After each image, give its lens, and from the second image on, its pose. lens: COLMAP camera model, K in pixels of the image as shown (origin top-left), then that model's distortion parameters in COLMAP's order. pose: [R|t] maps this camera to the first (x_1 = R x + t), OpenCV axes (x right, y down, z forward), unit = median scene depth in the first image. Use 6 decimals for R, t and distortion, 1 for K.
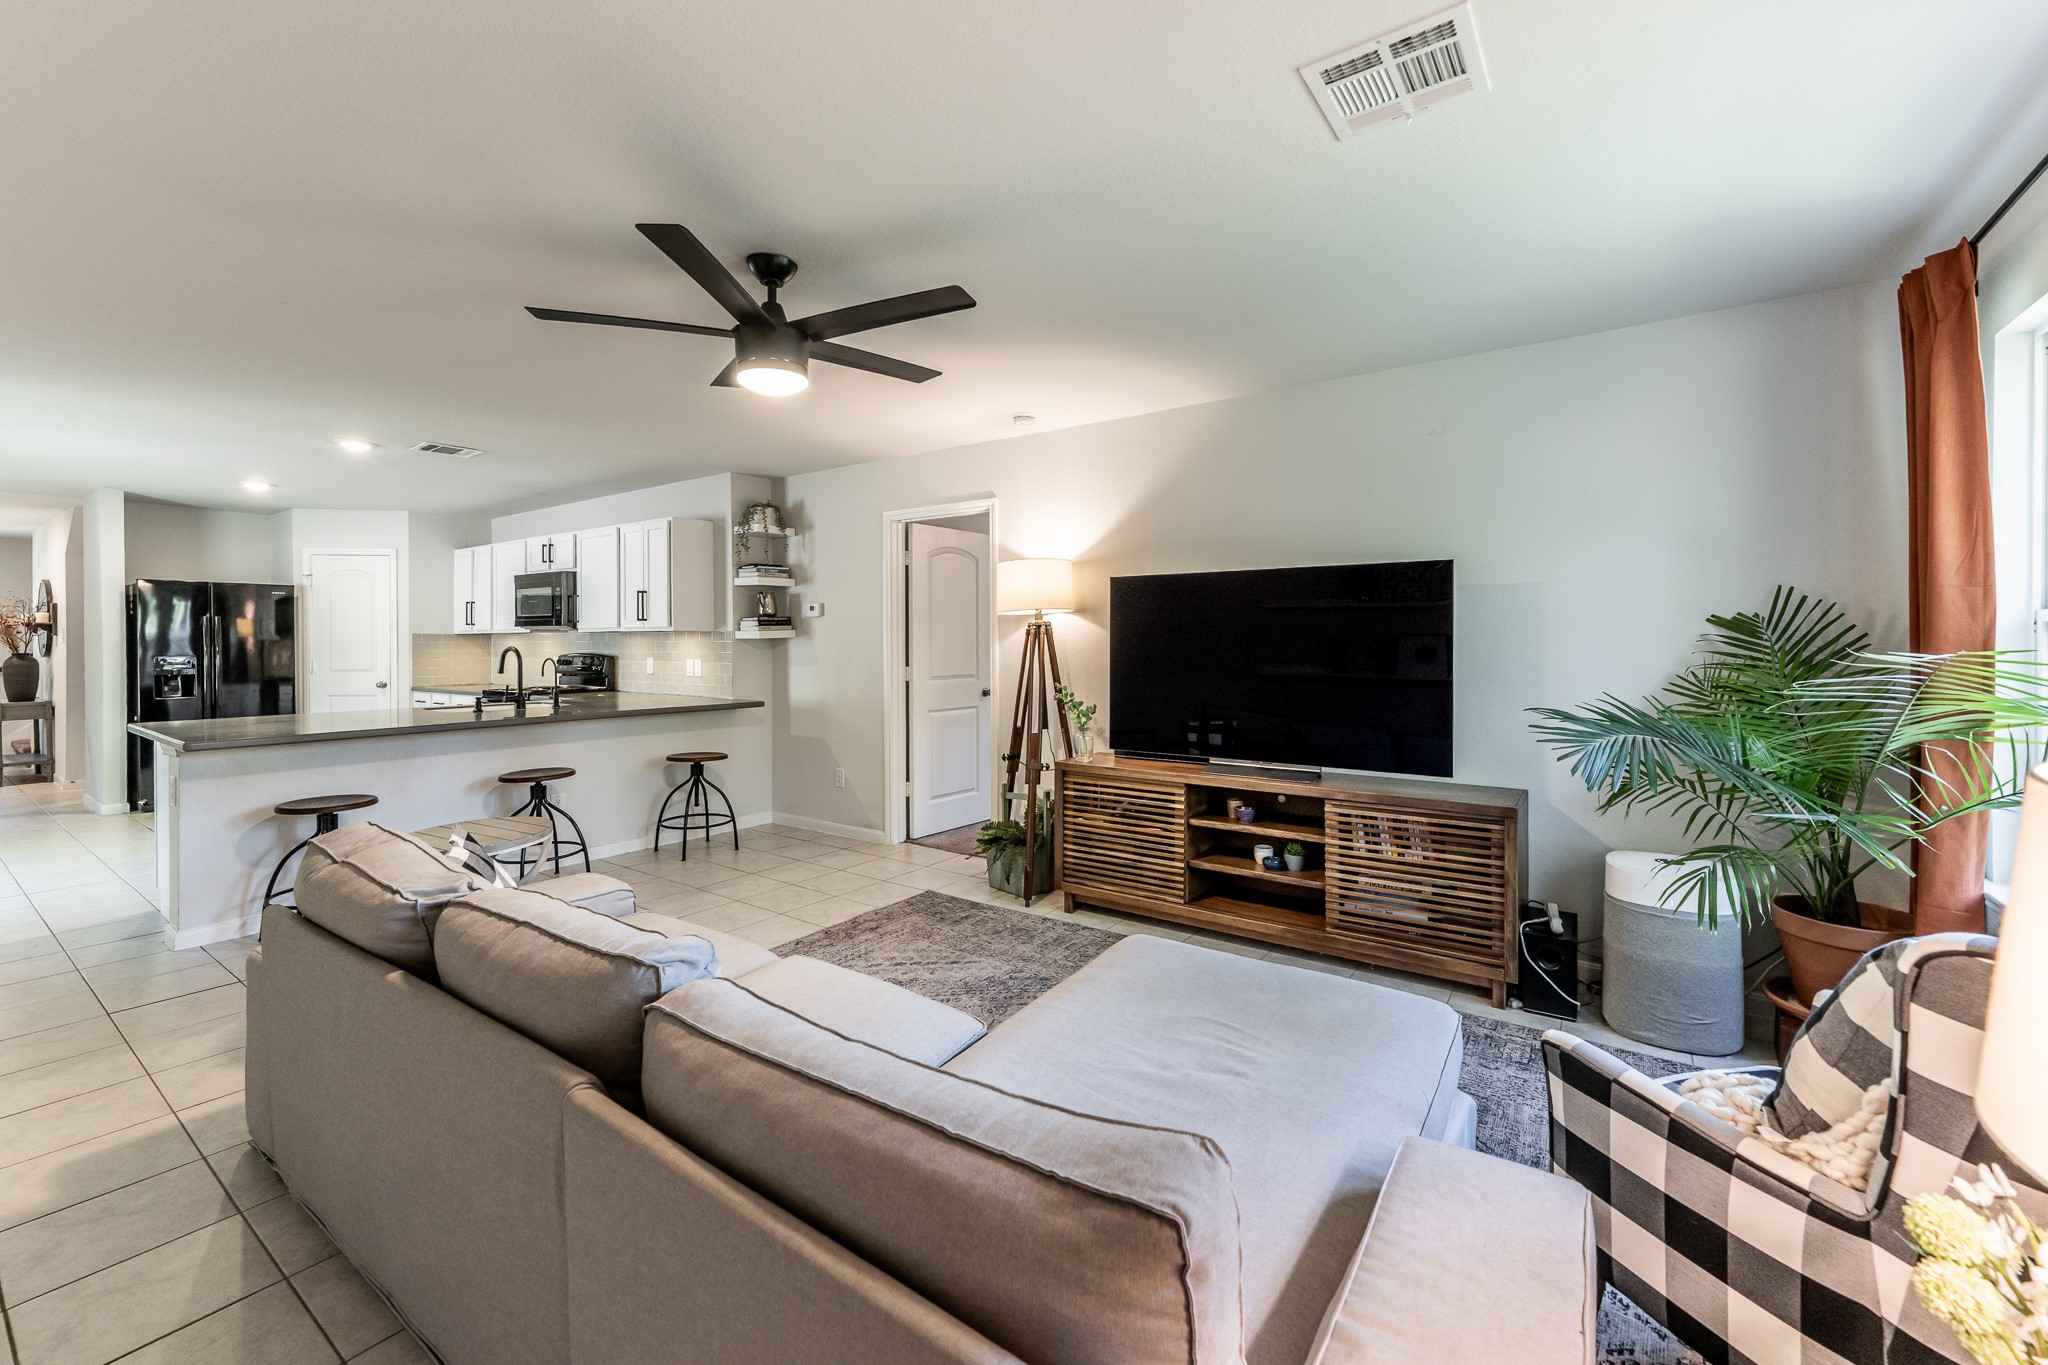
lens RADIAL K [[831.5, 0, 1022.5], [0, 831.5, 644.5], [0, 0, 1]] dist [0.001597, 0.000156]
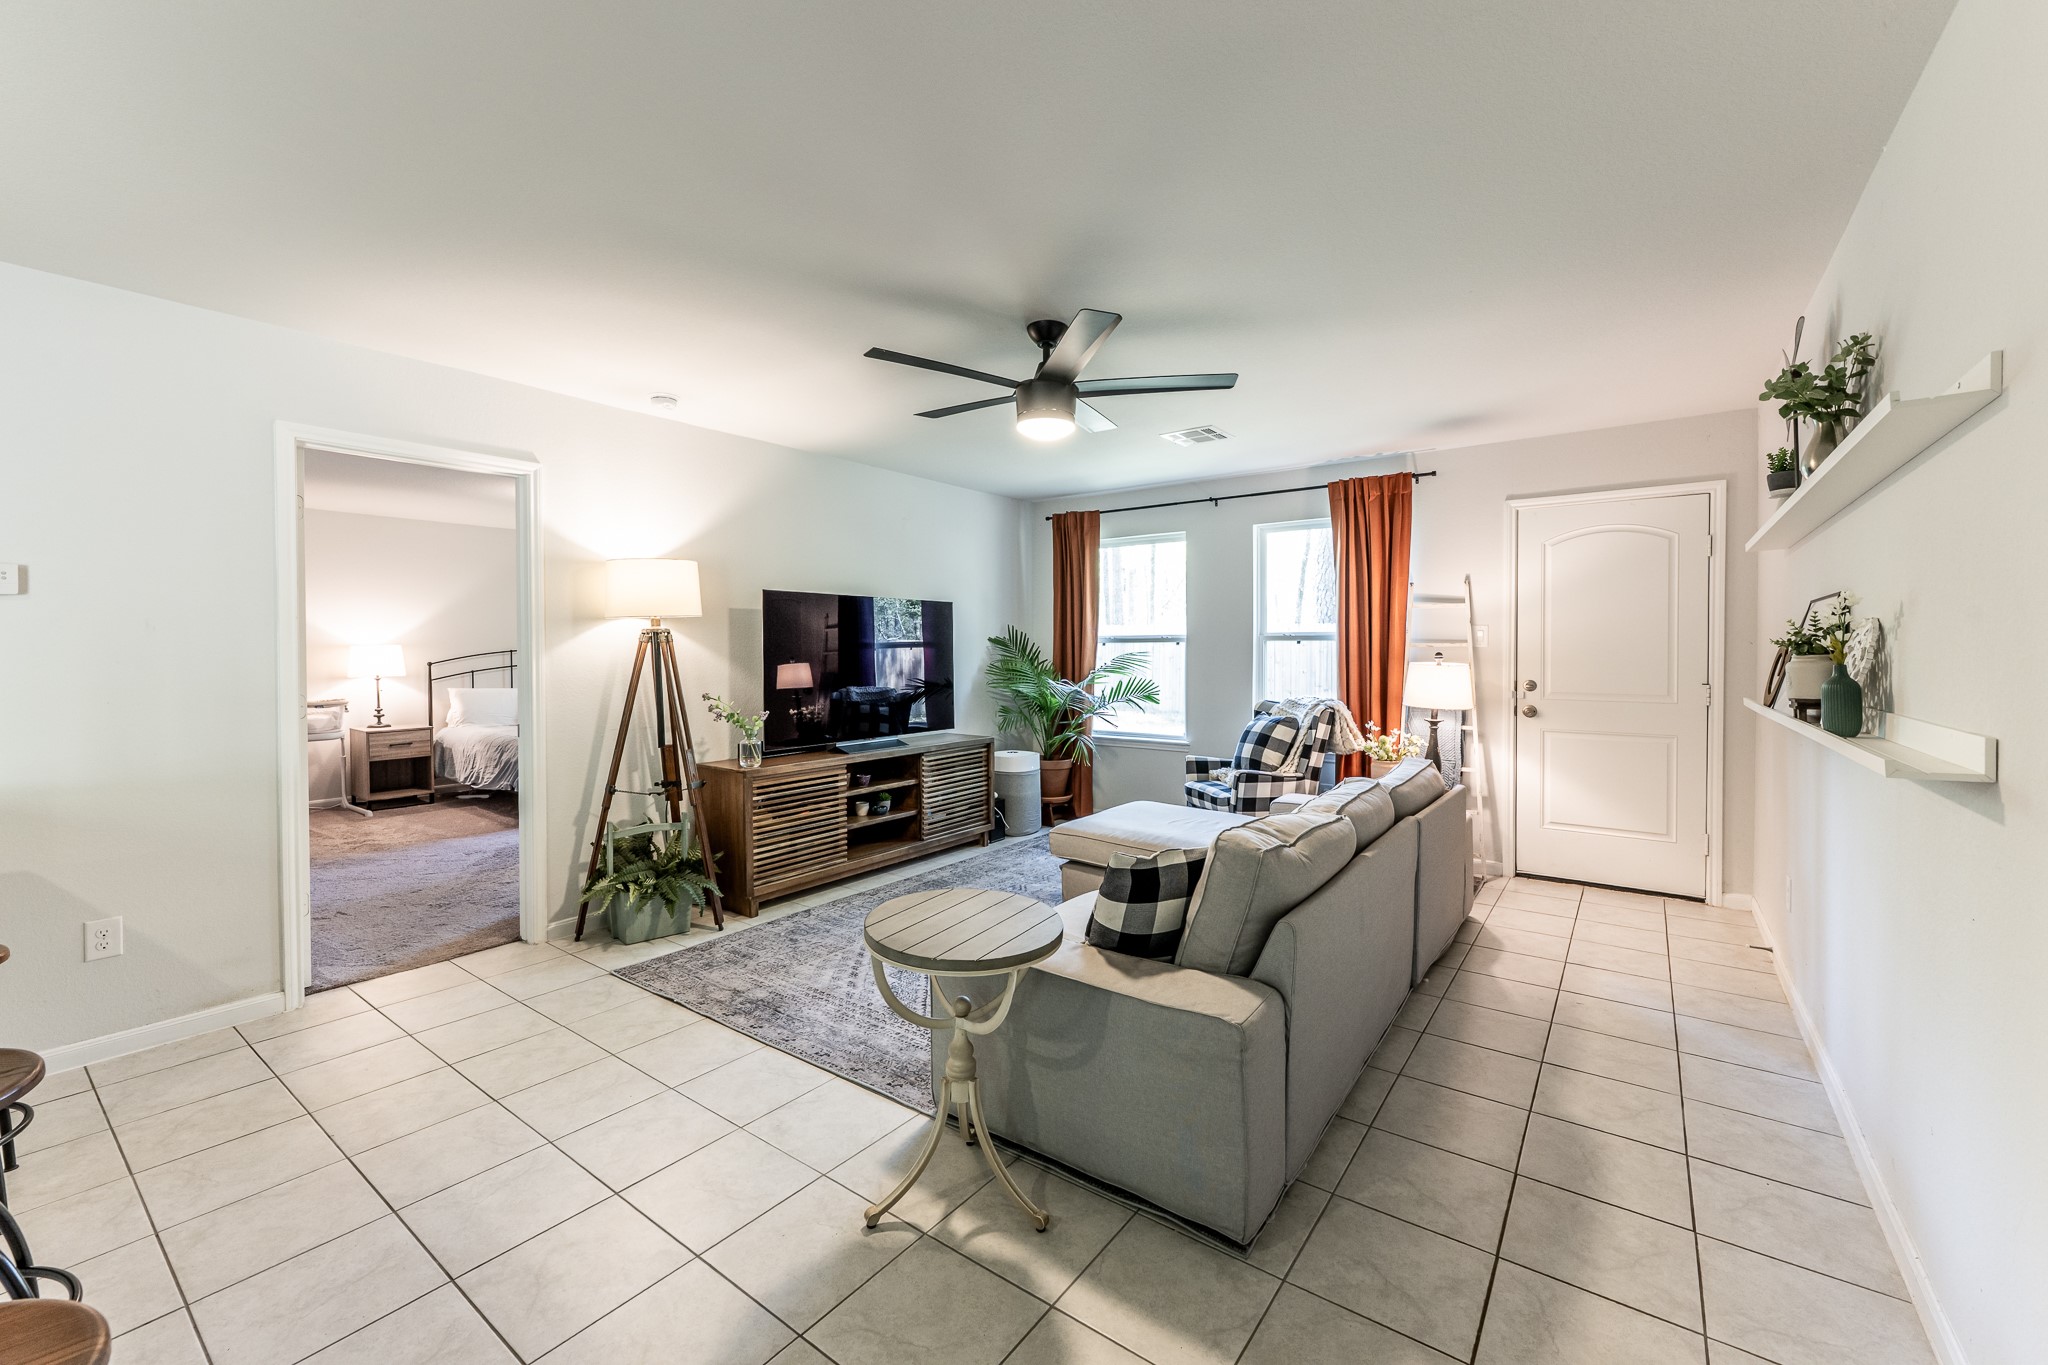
lens RADIAL K [[822.3, 0, 1018.1], [0, 822.3, 658.4], [0, 0, 1]] dist [0.000026, -0.000029]
pose [[0.028866, -0.011166, 0.999521, -0.811726], [0.005040, 0.999927, 0.011025, -0.002871], [-0.999571, 0.004719, 0.028920, 0.559128]]
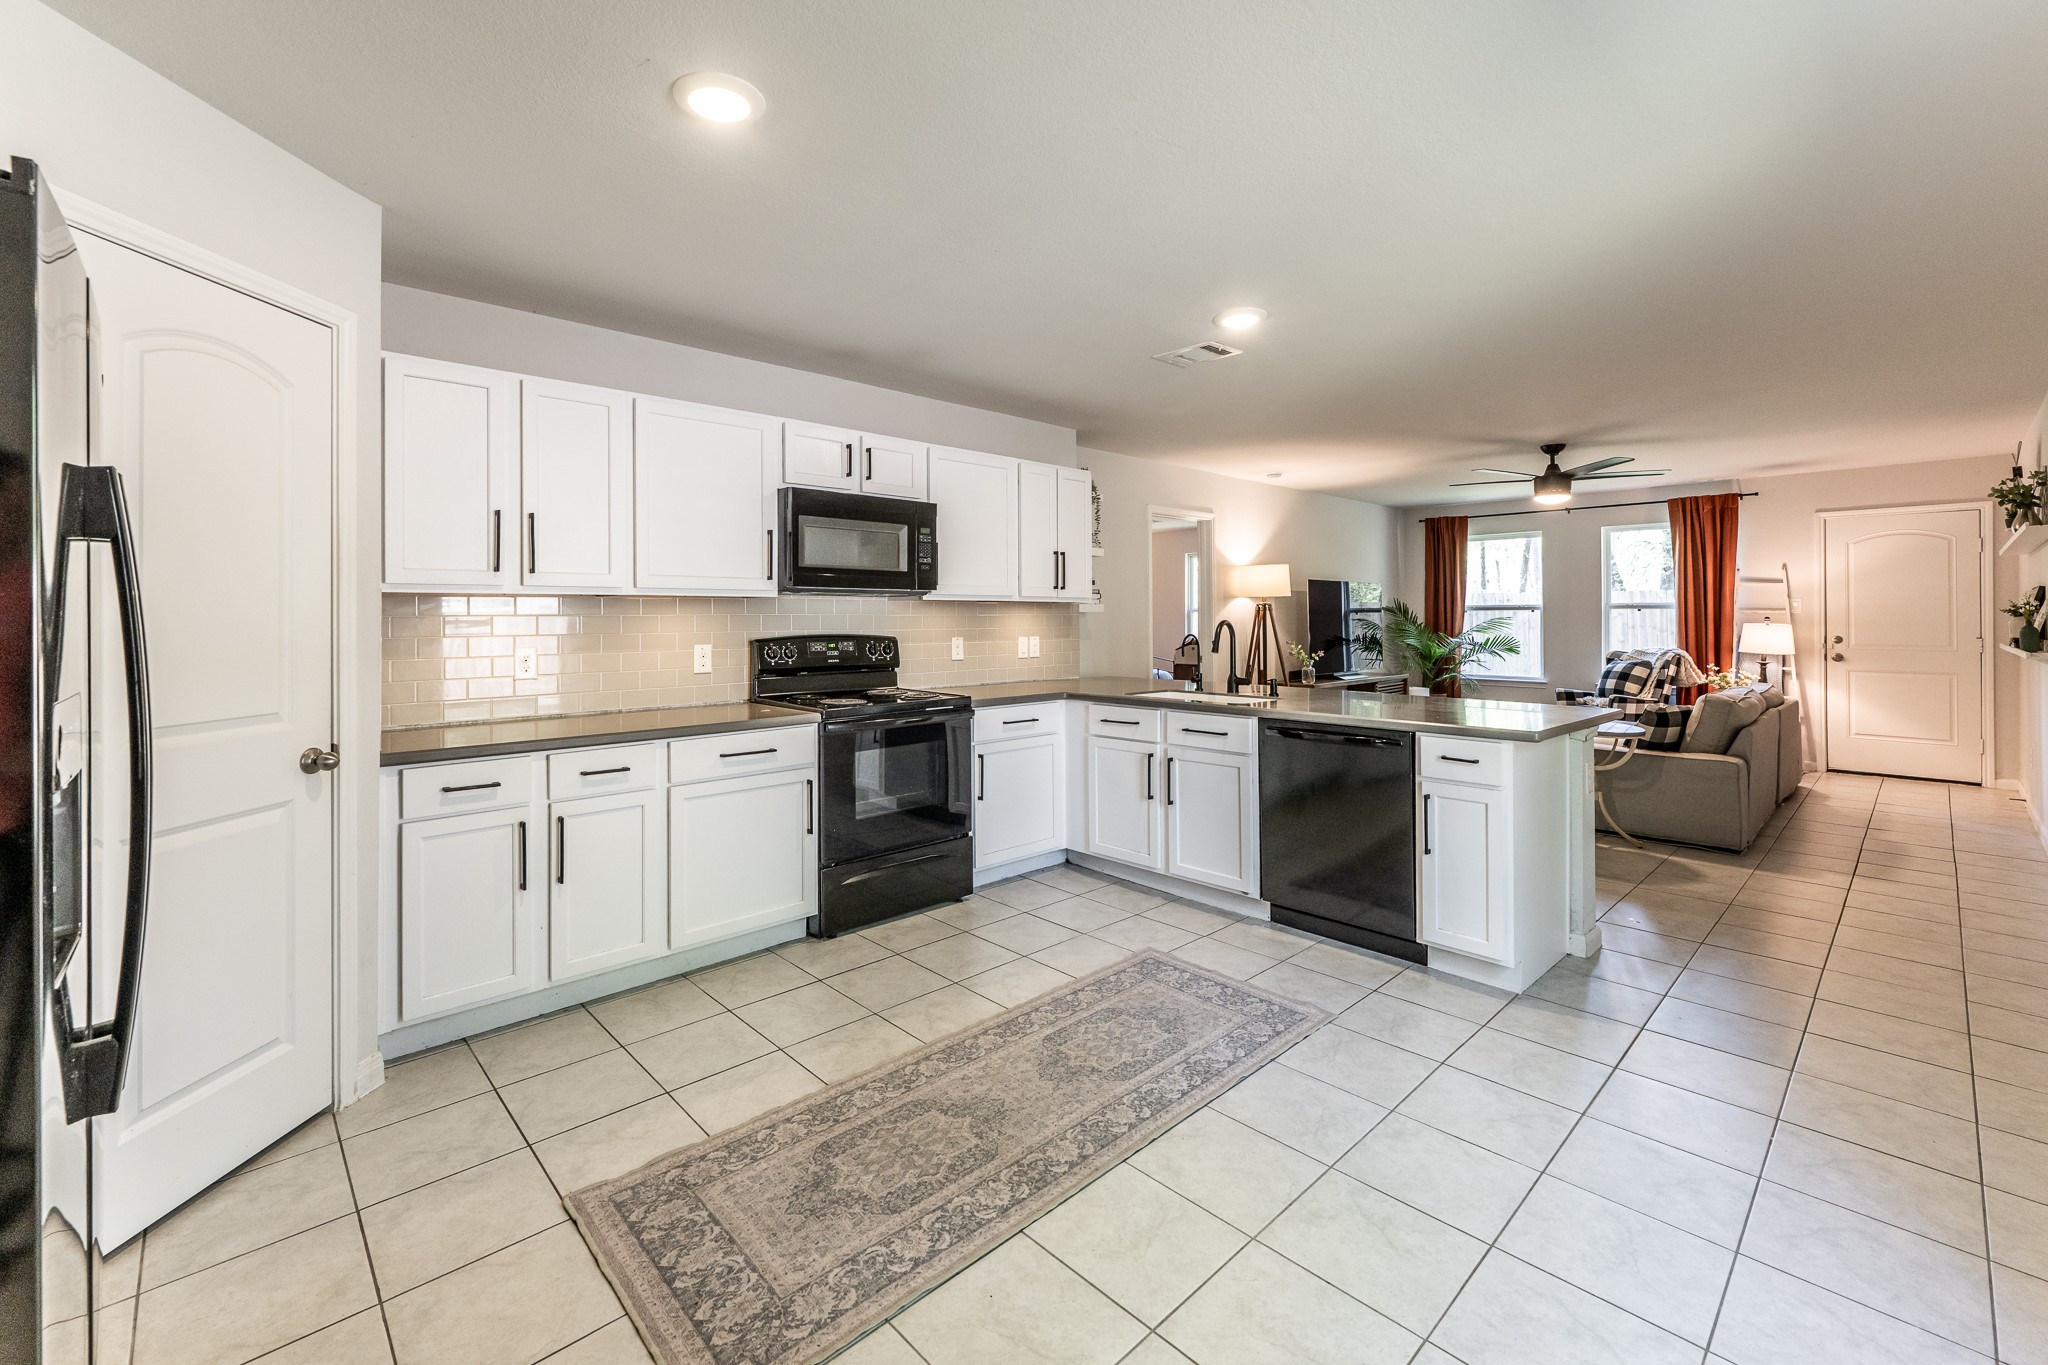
lens RADIAL K [[843.1, 0, 996.8], [0, 843.1, 614.3], [0, 0, 1]] dist [-0.001632, 0.000264]
pose [[0.217636, 0.003157, 0.976025, -1.572910], [0.005177, 0.999977, -0.004389, -0.001524], [-0.976016, 0.006008, 0.217615, 1.093357]]
